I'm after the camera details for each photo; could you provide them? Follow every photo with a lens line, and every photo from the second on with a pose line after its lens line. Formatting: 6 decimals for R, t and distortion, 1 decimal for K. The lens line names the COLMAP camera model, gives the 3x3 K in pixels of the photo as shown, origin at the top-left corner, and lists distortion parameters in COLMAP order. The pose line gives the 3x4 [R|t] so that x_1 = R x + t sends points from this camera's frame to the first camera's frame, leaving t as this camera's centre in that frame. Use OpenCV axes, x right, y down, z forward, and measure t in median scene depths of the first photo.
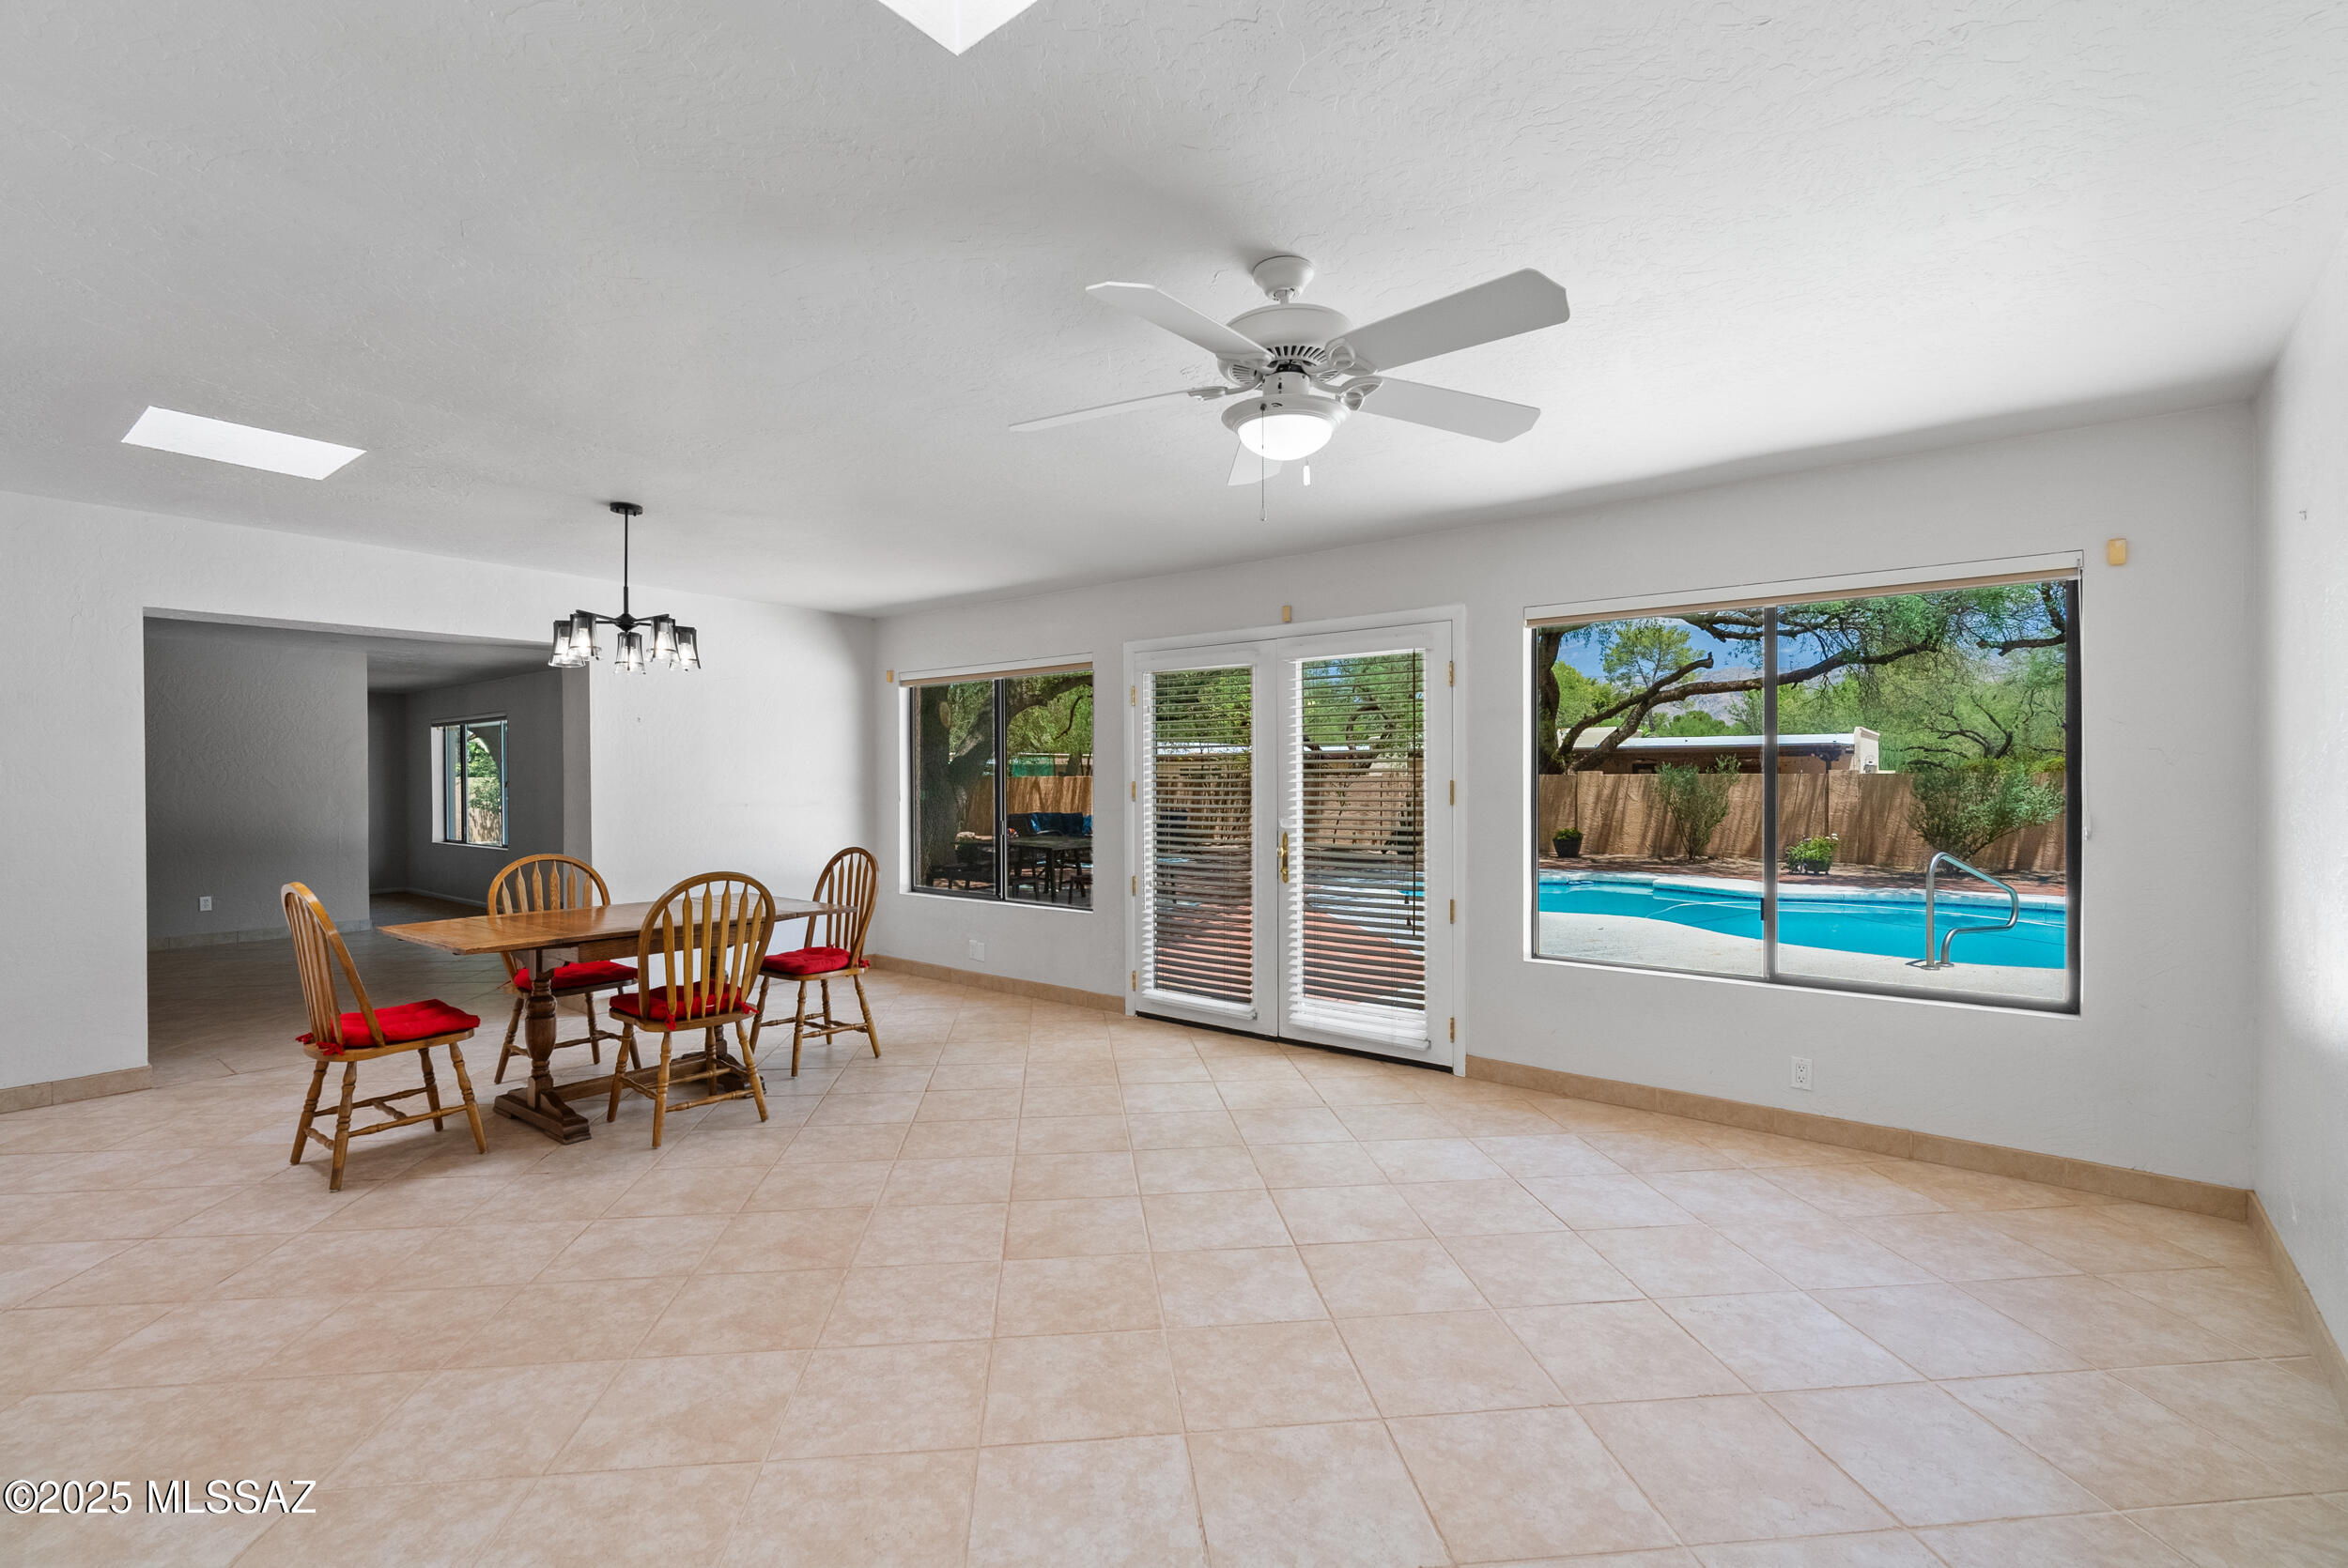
lens RADIAL K [[1059.8, 0, 1174.0], [0, 1059.8, 784.0], [0, 0, 1]] dist [0.000261, 0.000372]
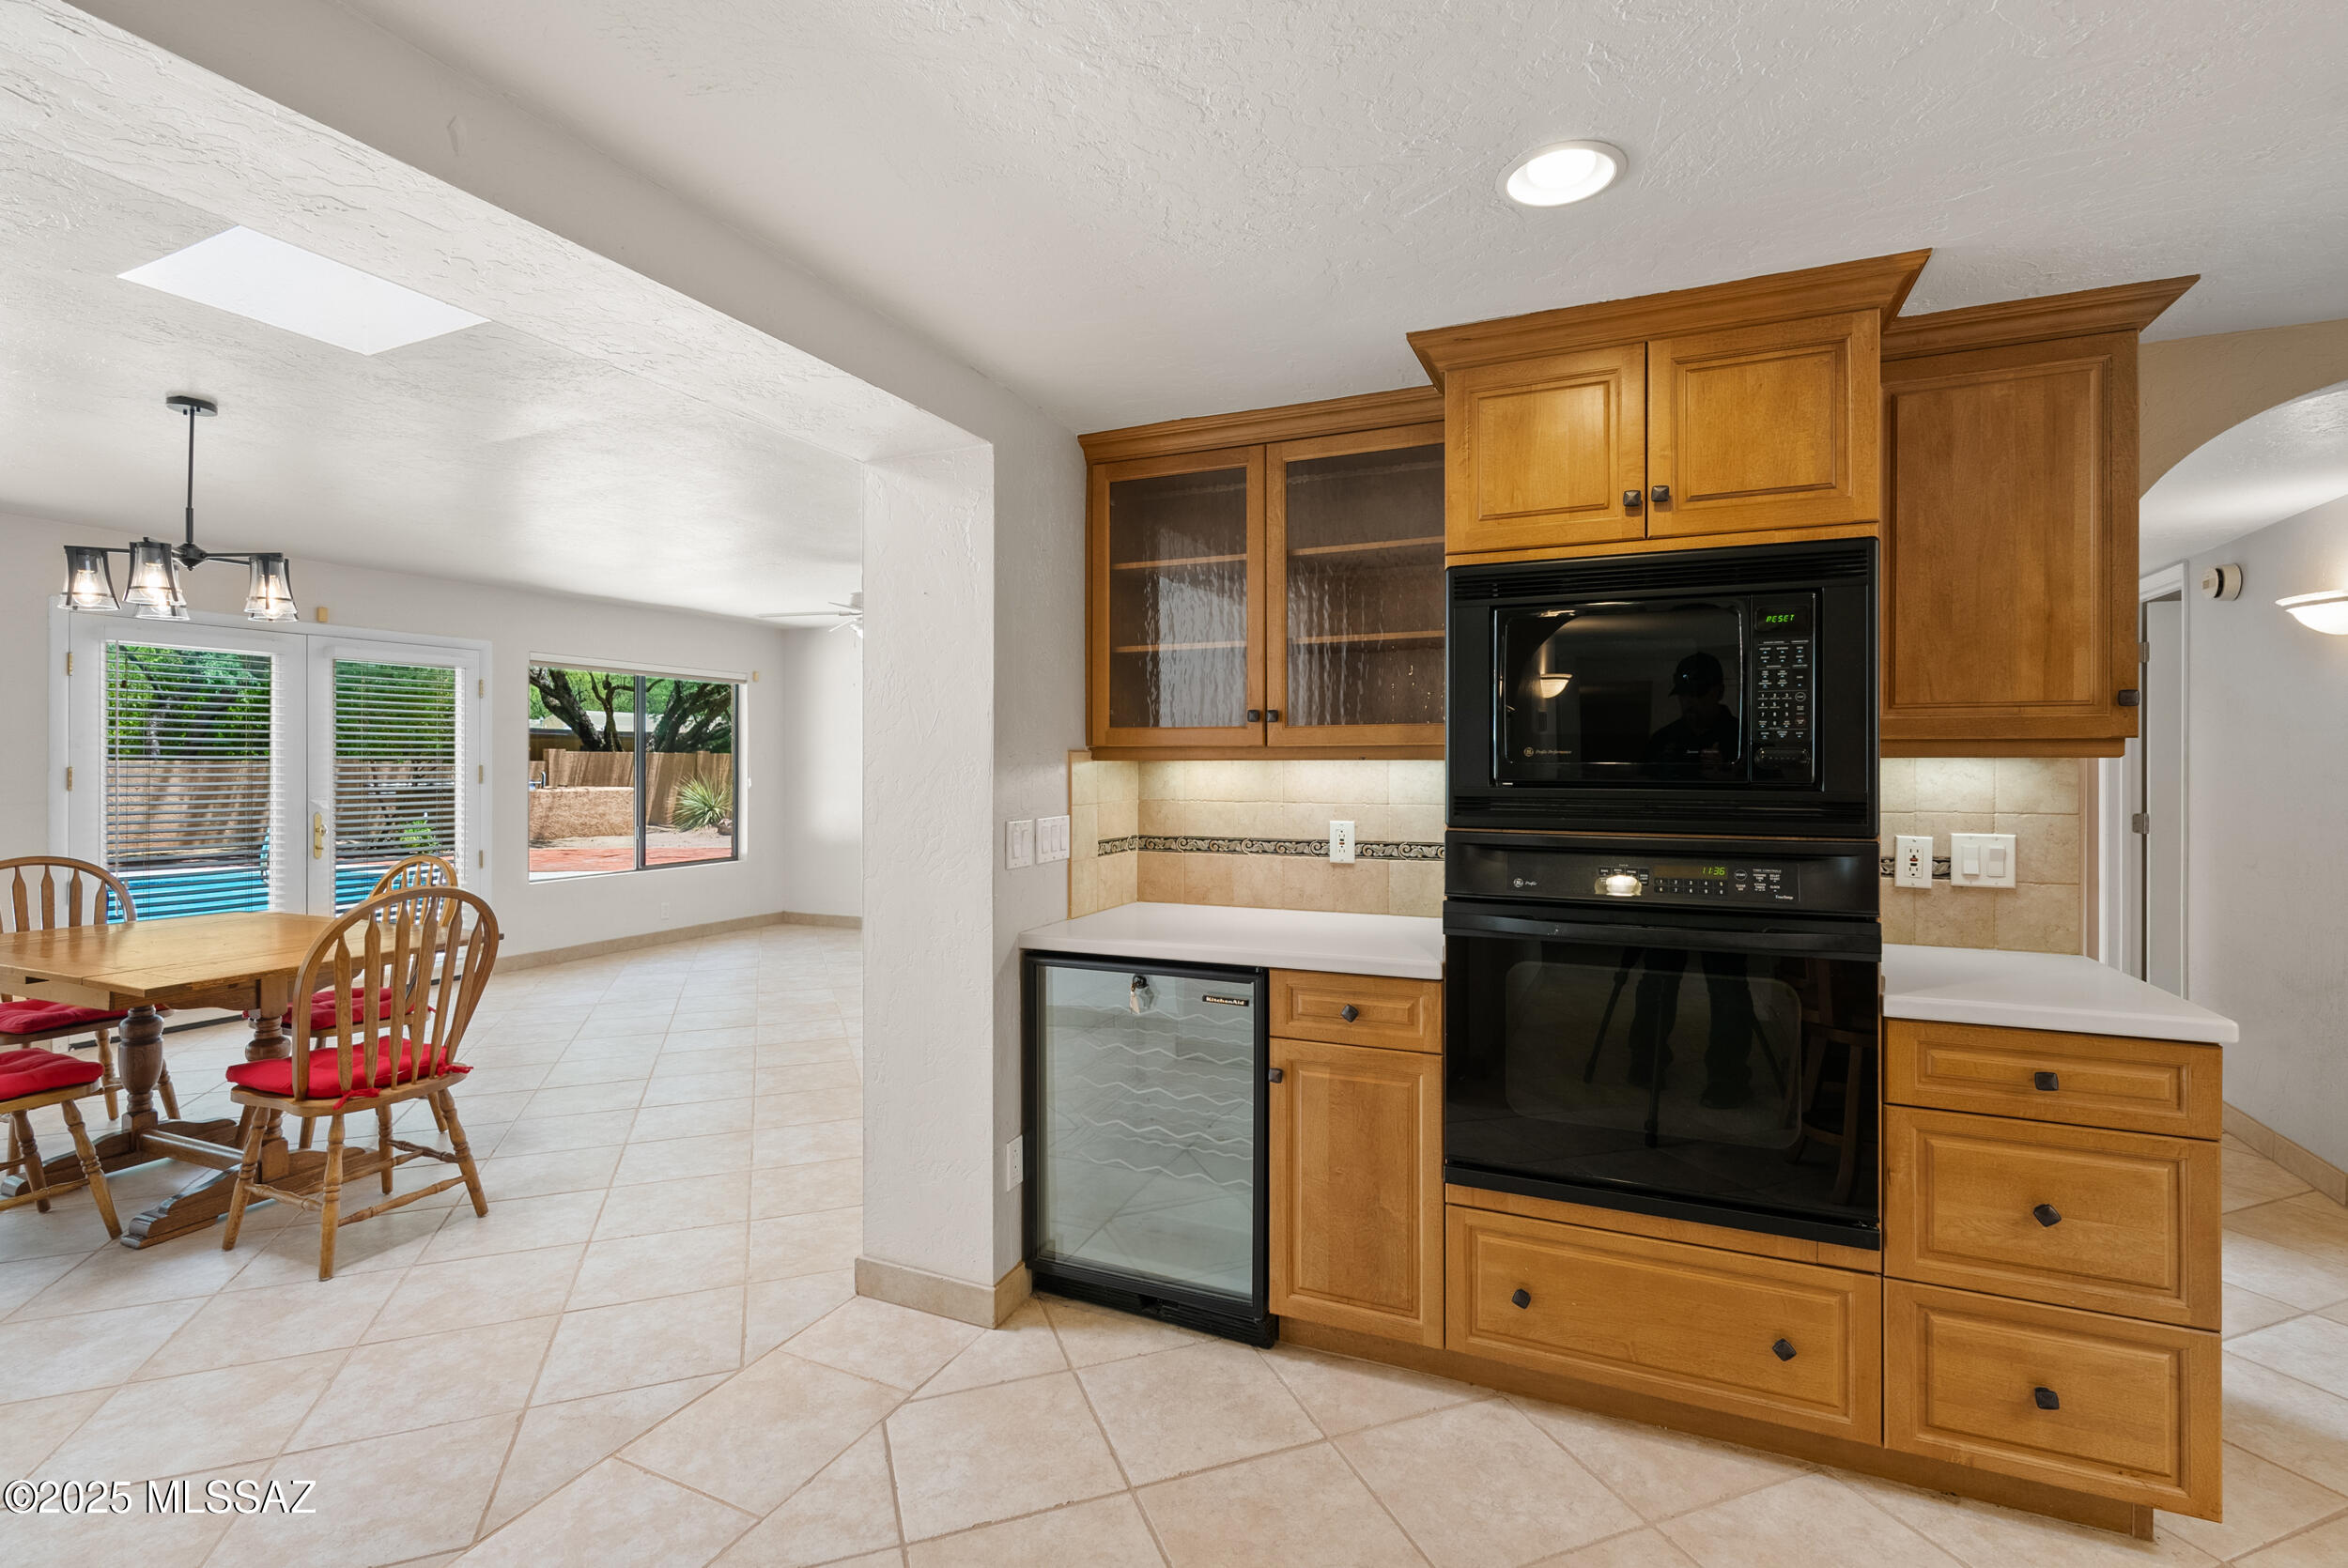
lens RADIAL K [[1073.2, 0, 1167.2], [0, 1073.2, 762.0], [0, 0, 1]] dist [-0.002805, 0.000437]
pose [[-0.251506, 0.004174, 0.967847, -1.791561], [0.008501, 0.999962, -0.002103, 0.003654], [-0.967818, 0.007699, -0.251532, 0.651076]]
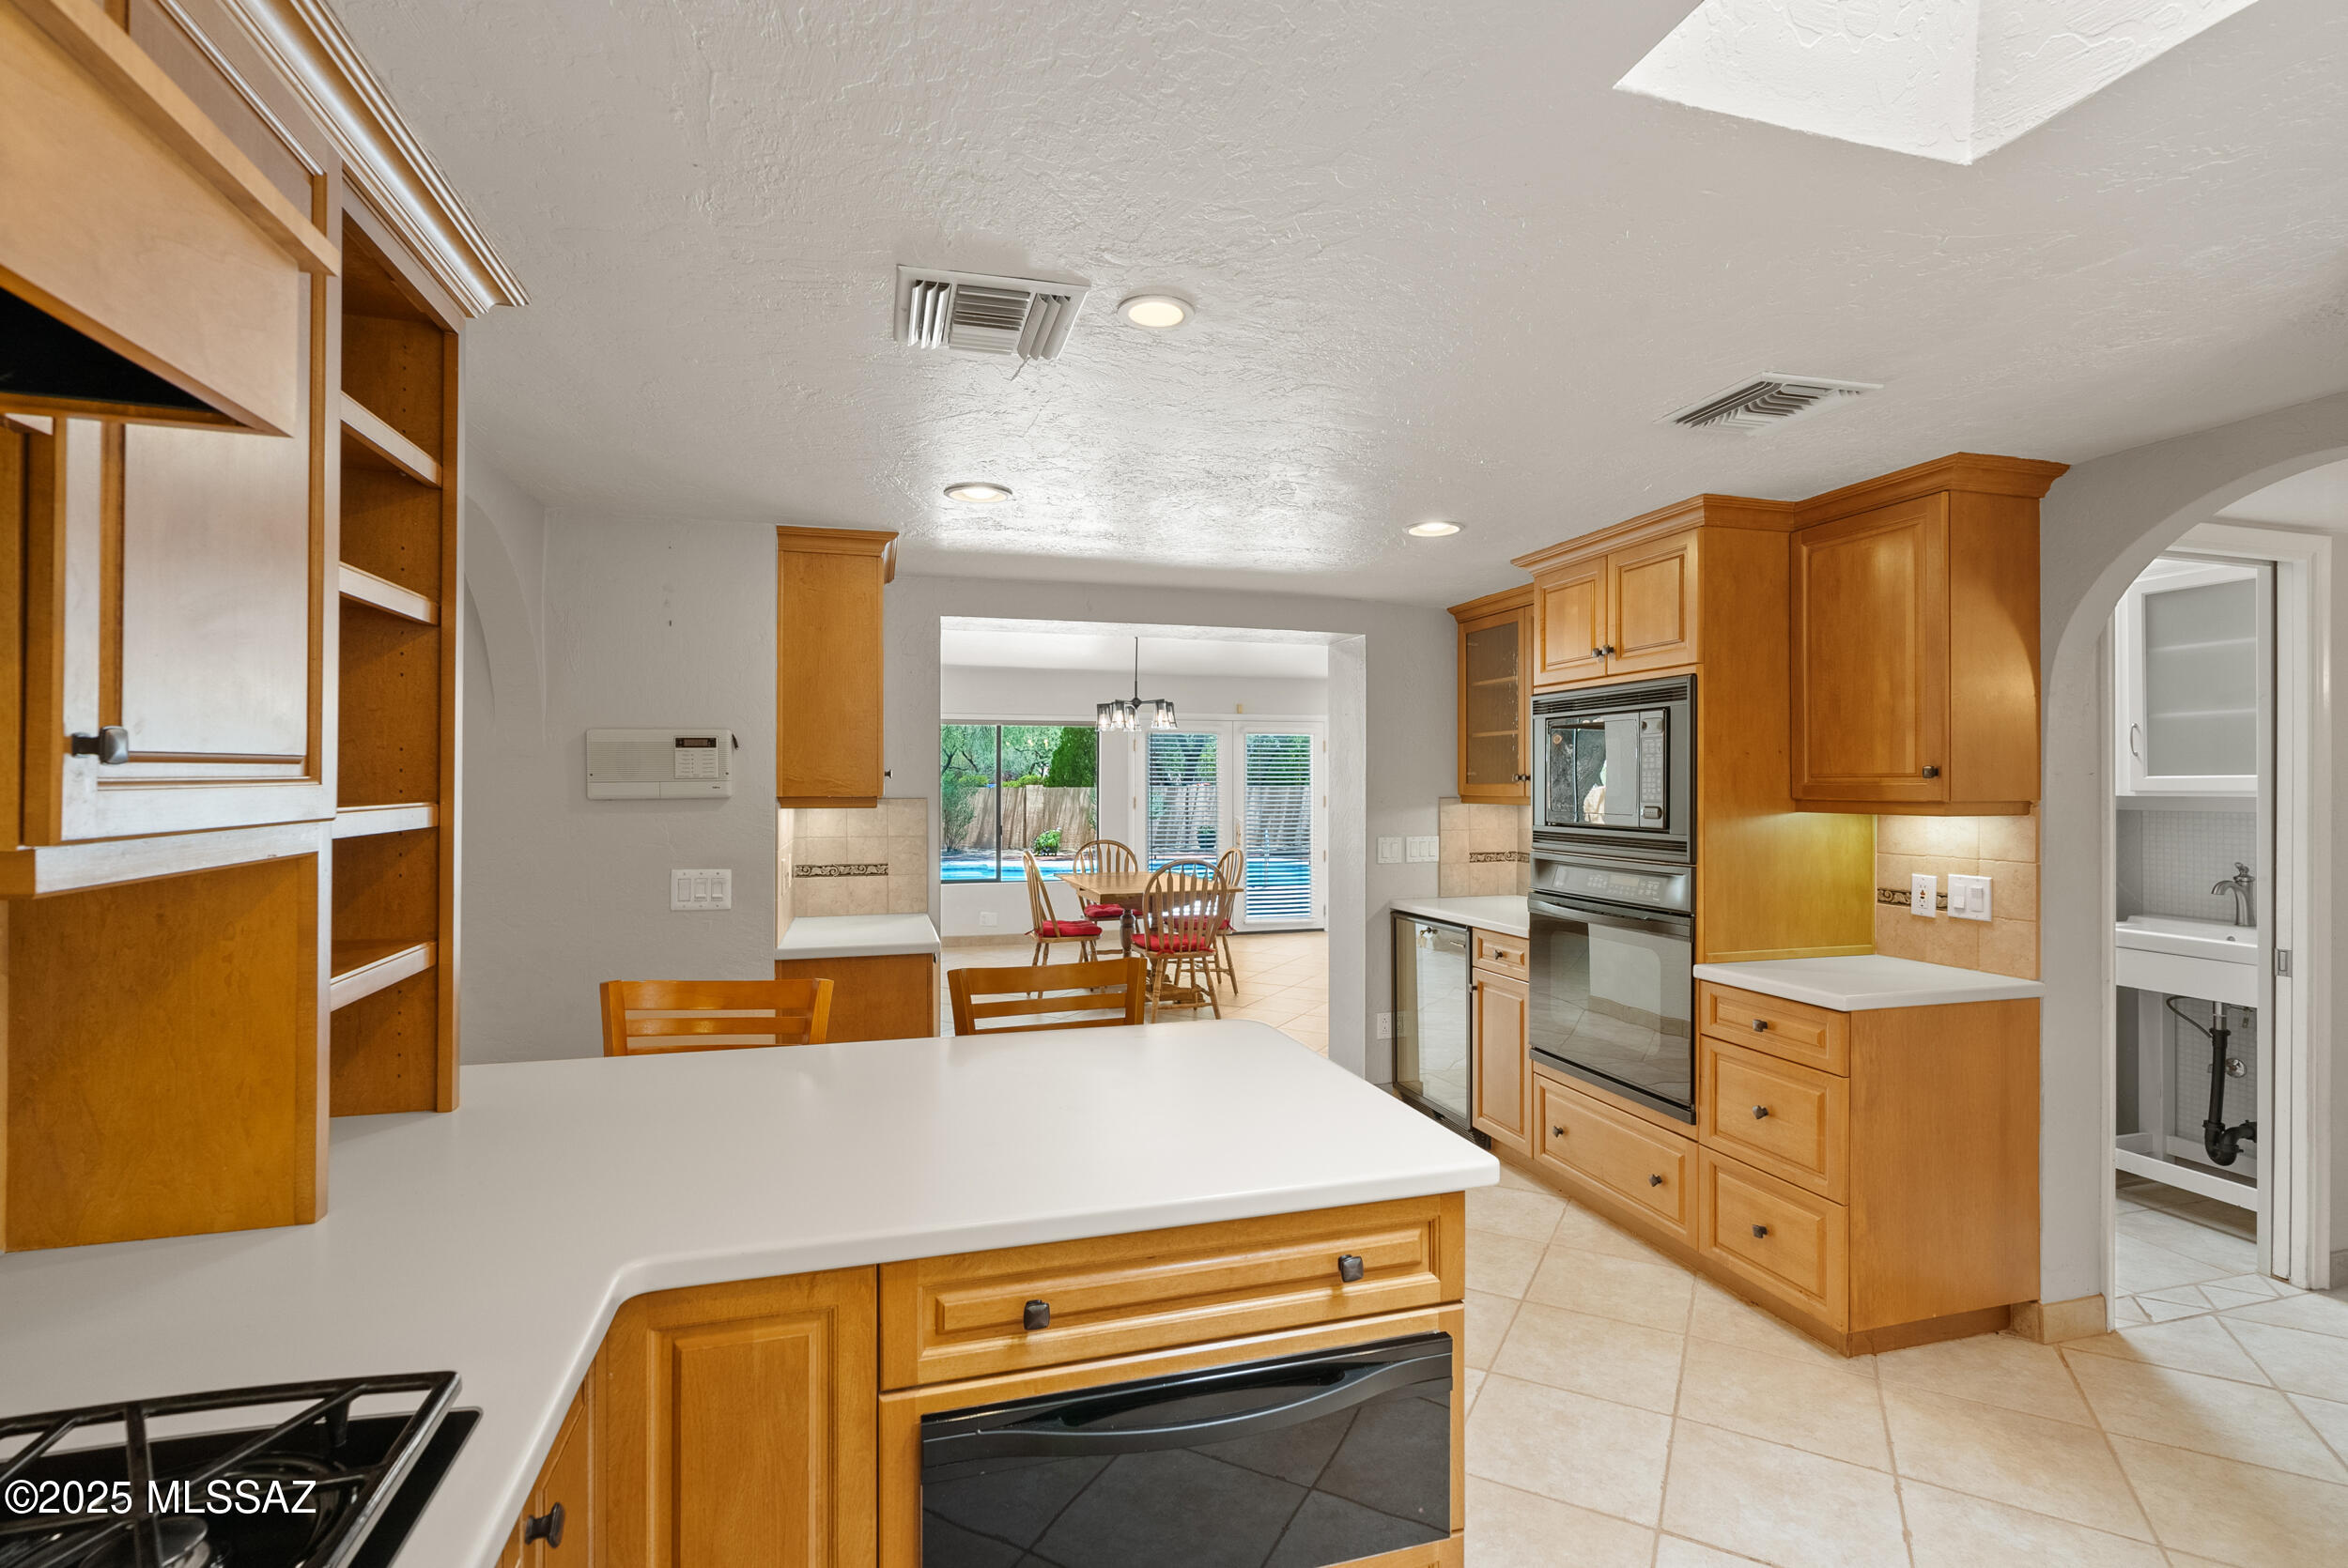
lens RADIAL K [[1059.8, 0, 1174.0], [0, 1059.8, 784.0], [0, 0, 1]] dist [0.000261, 0.000372]
pose [[0.570907, 0.004634, 0.821002, -2.284934], [0.004723, 0.999949, -0.008928, -0.014406], [-0.821001, 0.008975, 0.570856, 0.029614]]
